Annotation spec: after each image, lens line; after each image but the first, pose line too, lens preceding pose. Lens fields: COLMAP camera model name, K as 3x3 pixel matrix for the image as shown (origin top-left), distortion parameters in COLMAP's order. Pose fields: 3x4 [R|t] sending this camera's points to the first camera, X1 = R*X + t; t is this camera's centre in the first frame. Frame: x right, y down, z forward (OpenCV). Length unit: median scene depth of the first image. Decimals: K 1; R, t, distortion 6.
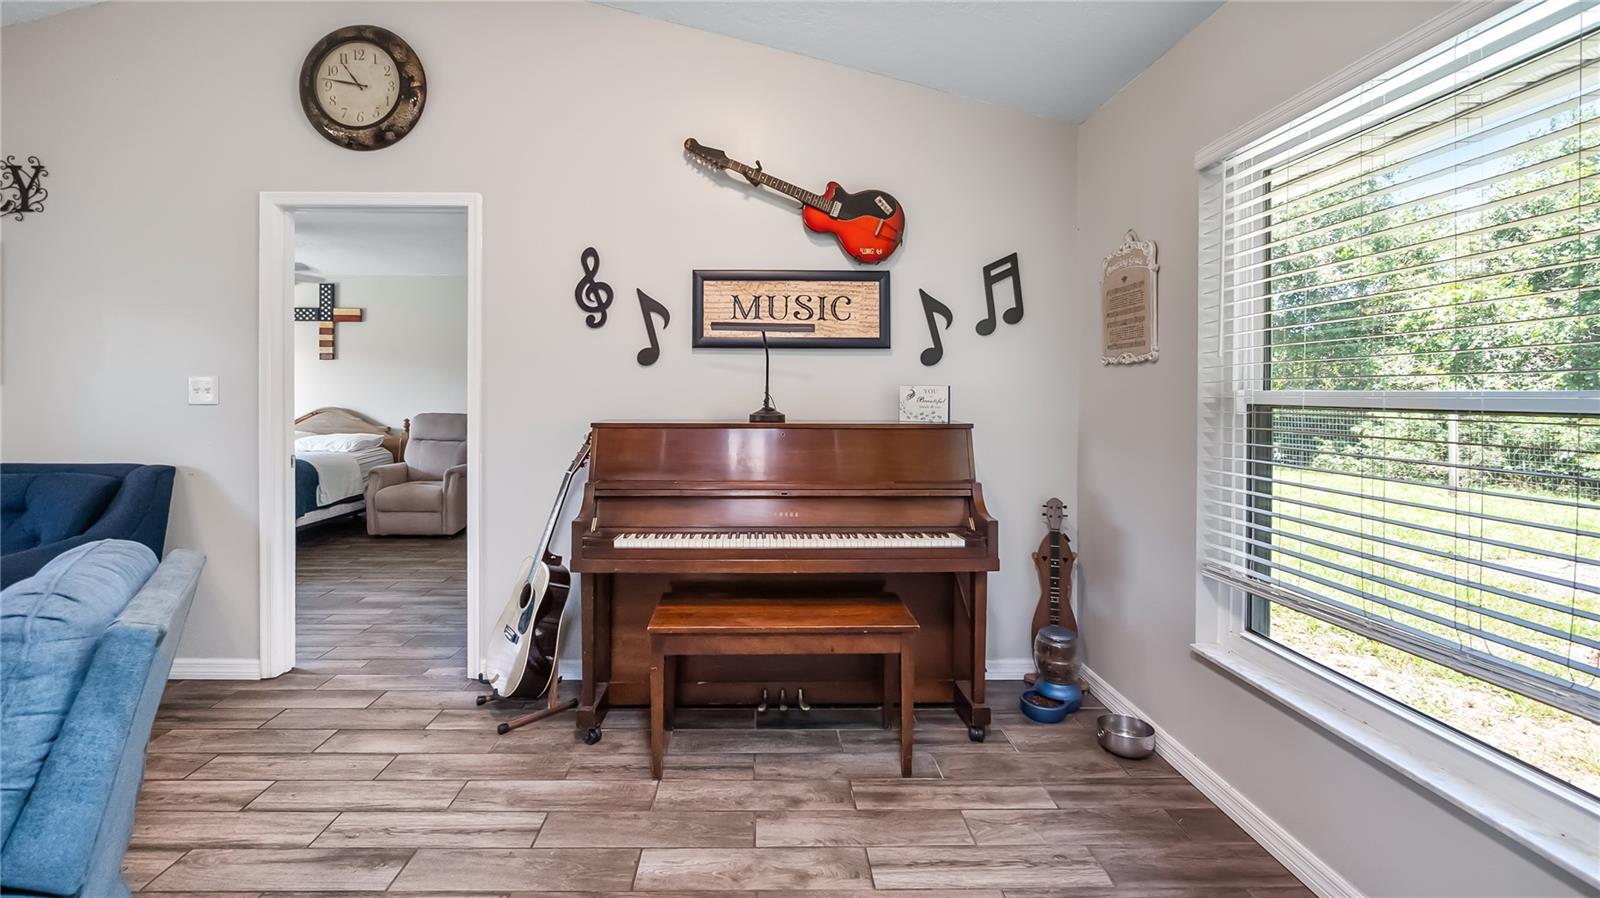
lens RADIAL K [[681.5, 0, 791.3], [0, 681.5, 405.9], [0, 0, 1]] dist [-0.002205, -0.000314]
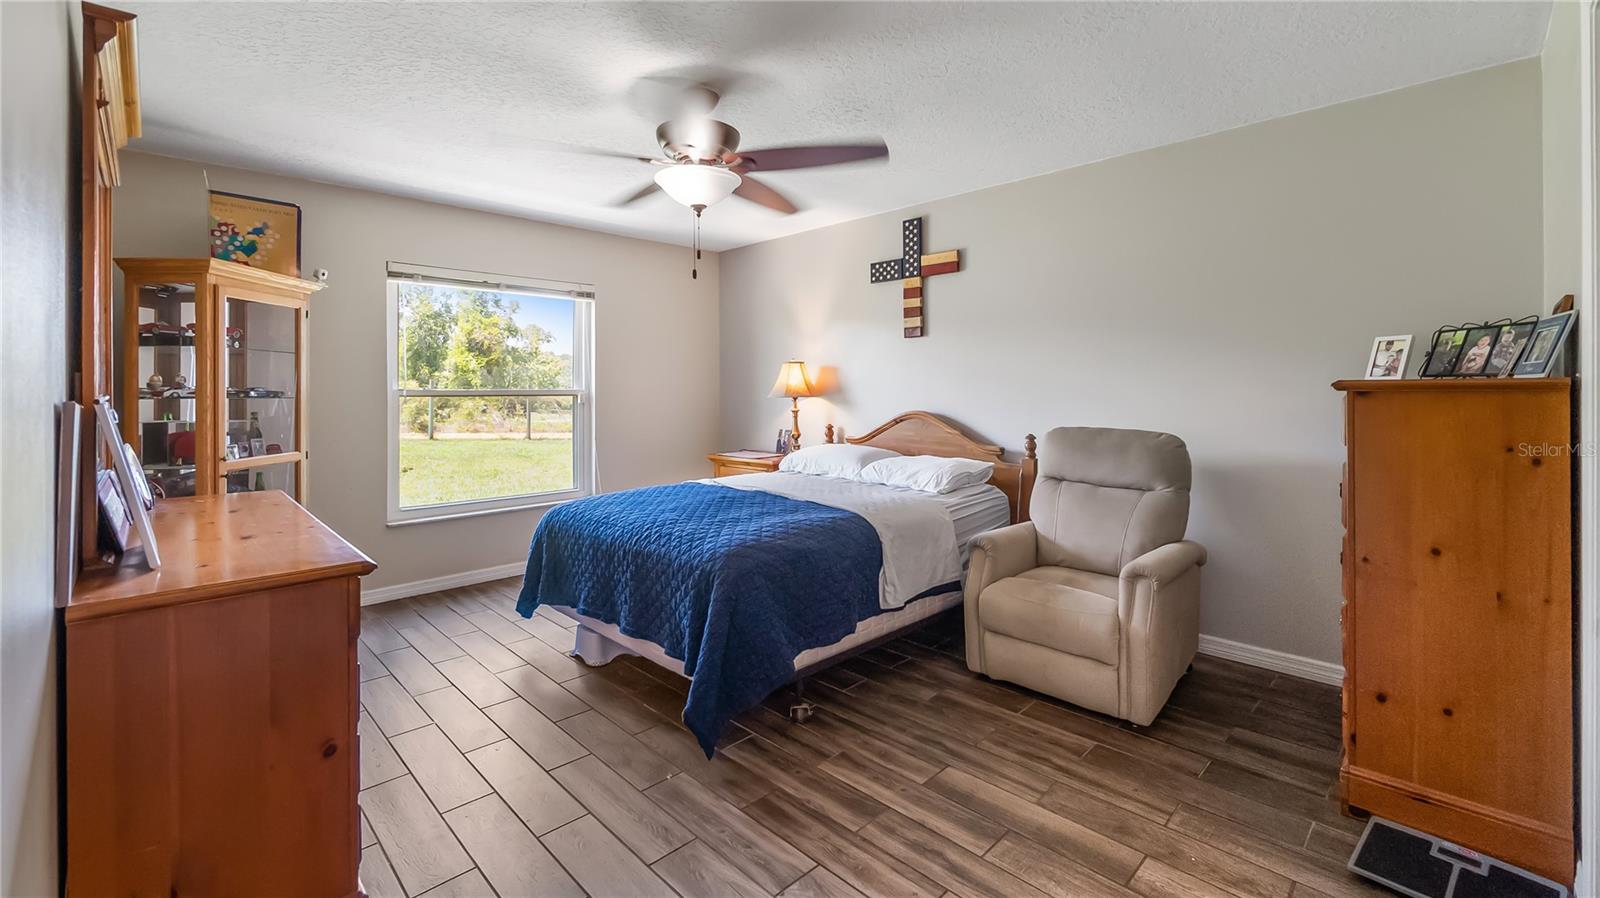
lens RADIAL K [[681.5, 0, 791.3], [0, 681.5, 405.9], [0, 0, 1]] dist [-0.002205, -0.000314]
pose [[0.675534, 0.001187, -0.737328, -0.286910], [0.015006, 0.999769, 0.015357, -0.014531], [0.737176, -0.021438, 0.675360, 0.481370]]
